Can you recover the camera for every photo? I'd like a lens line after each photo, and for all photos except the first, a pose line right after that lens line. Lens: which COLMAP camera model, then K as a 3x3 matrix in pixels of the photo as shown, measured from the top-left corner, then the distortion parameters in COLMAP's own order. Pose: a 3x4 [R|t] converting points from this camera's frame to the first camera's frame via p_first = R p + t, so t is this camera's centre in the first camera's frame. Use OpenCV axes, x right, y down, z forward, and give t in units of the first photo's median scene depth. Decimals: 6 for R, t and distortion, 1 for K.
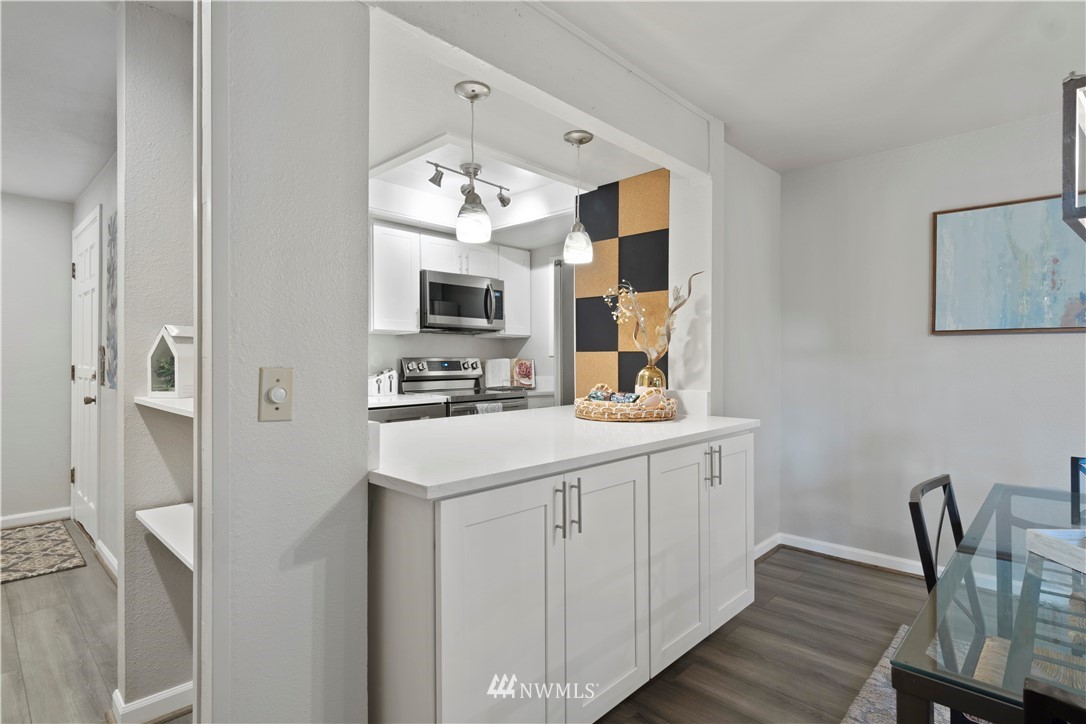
lens RADIAL K [[544.0, 0, 543.0], [0, 544.0, 362.0], [0, 0, 1]] dist [-0.060190, -0.000031]
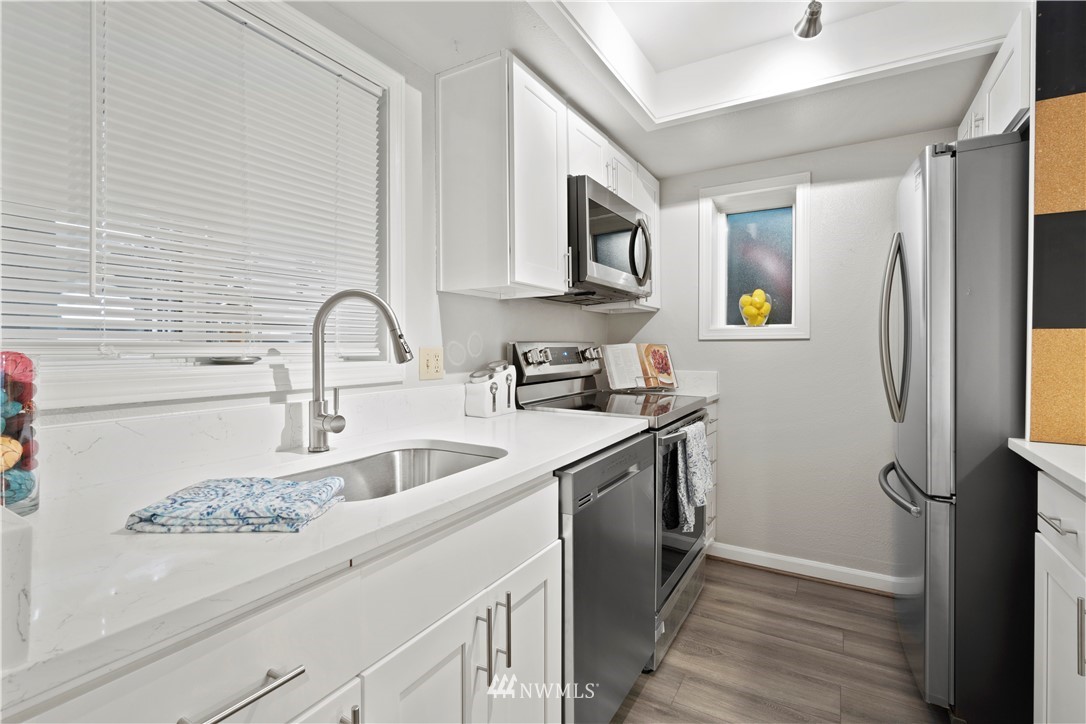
lens RADIAL K [[512.1, 0, 537.5], [0, 512.1, 357.2], [0, 0, 1]] dist [-0.001088, -0.000519]
pose [[0.972979, -0.010912, 0.230636, -0.322434], [0.007589, 0.999854, 0.015291, -0.000504], [-0.230769, -0.013128, 0.972920, 0.443045]]
